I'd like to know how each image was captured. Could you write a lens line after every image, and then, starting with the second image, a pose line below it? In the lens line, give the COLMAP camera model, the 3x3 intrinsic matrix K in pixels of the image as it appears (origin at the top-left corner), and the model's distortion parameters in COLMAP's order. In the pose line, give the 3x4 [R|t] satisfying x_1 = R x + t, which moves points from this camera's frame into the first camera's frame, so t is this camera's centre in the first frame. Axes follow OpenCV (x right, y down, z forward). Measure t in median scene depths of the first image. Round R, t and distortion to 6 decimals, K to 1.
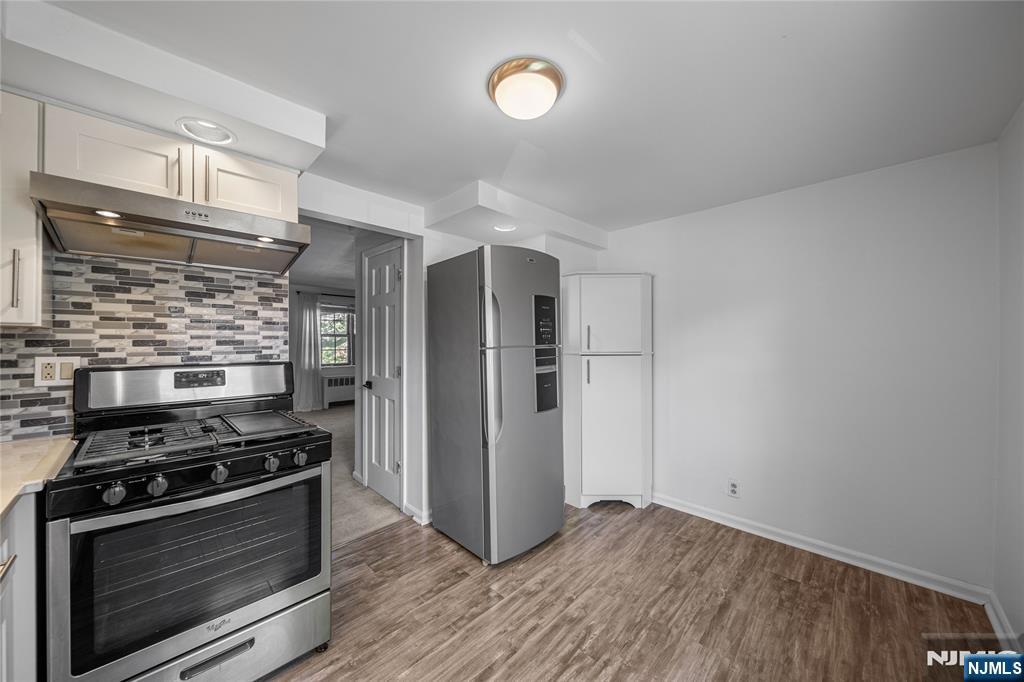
lens RADIAL K [[367.9, 0, 510.0], [0, 367.9, 339.1], [0, 0, 1]] dist [0.001060, 0.000046]
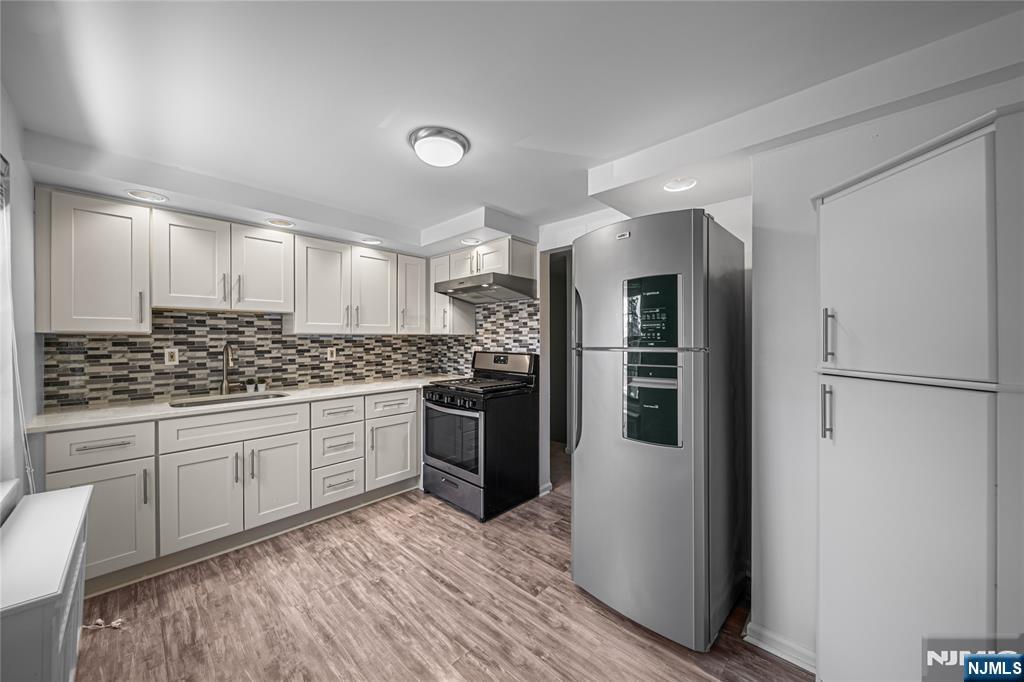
lens RADIAL K [[367.9, 0, 510.0], [0, 367.9, 339.1], [0, 0, 1]] dist [0.001060, 0.000046]
pose [[0.010744, -0.000908, -0.999942, 1.044002], [-0.000983, 0.999999, -0.000918, 0.001428], [0.999942, 0.000993, 0.010743, 0.972643]]
